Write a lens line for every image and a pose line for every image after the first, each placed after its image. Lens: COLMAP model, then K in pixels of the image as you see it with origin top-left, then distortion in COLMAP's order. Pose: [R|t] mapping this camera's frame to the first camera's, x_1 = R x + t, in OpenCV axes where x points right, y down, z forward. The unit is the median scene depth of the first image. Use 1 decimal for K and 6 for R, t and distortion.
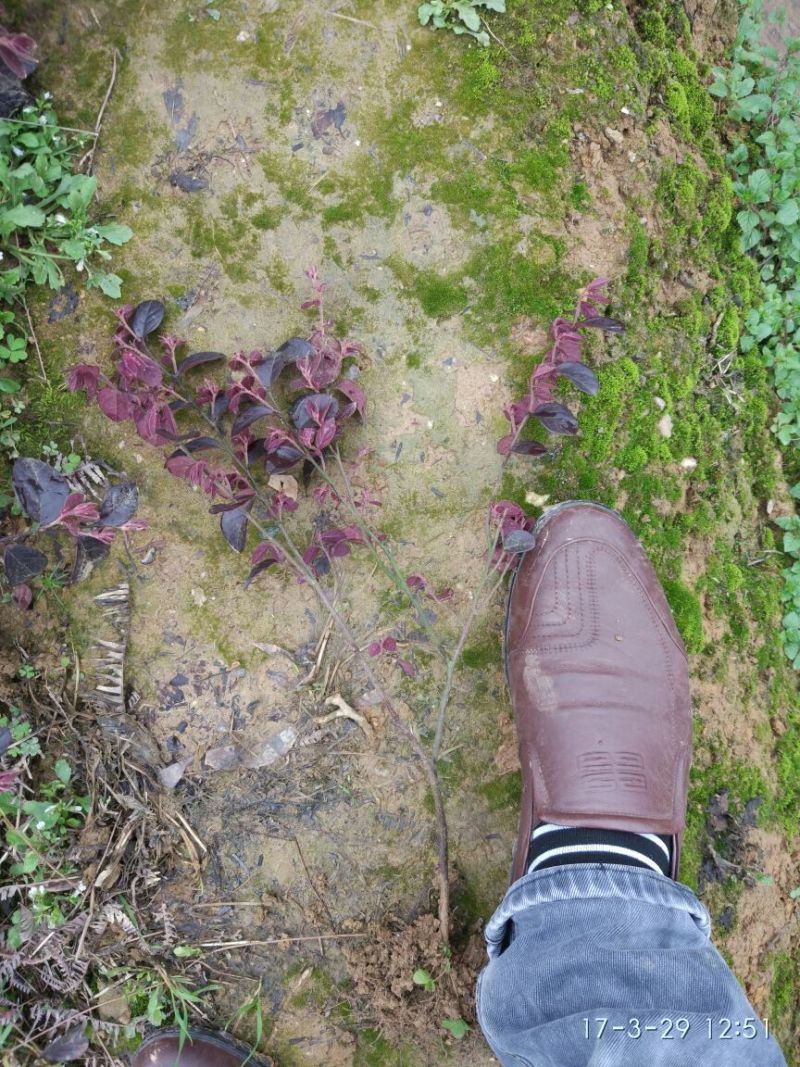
lens RADIAL K [[854.1, 0, 400.0], [0, 854.1, 533.5], [0, 0, 1]] dist [0.103577, -0.106172]
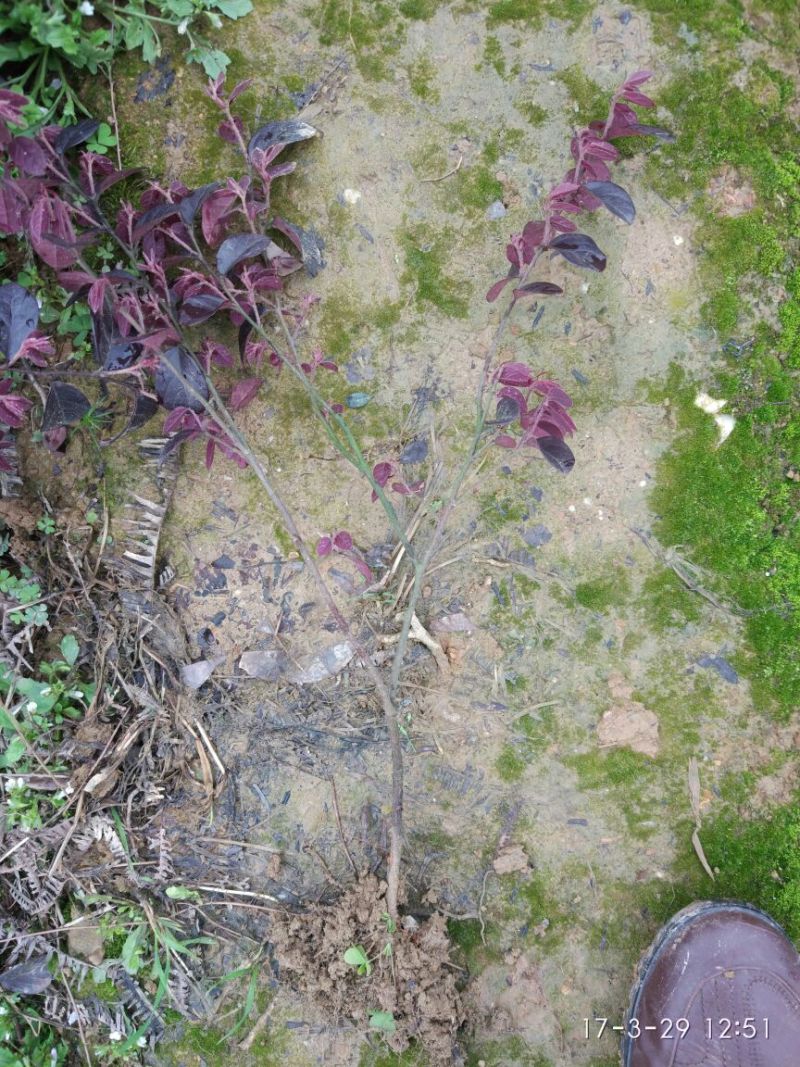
lens RADIAL K [[854.1, 0, 400.0], [0, 854.1, 533.5], [0, 0, 1]] dist [0.103577, -0.106172]
pose [[0.985568, 0.157872, -0.061084, -0.045985], [-0.157656, 0.987459, 0.008374, 0.110128], [0.061640, 0.001377, 0.998098, 0.200283]]
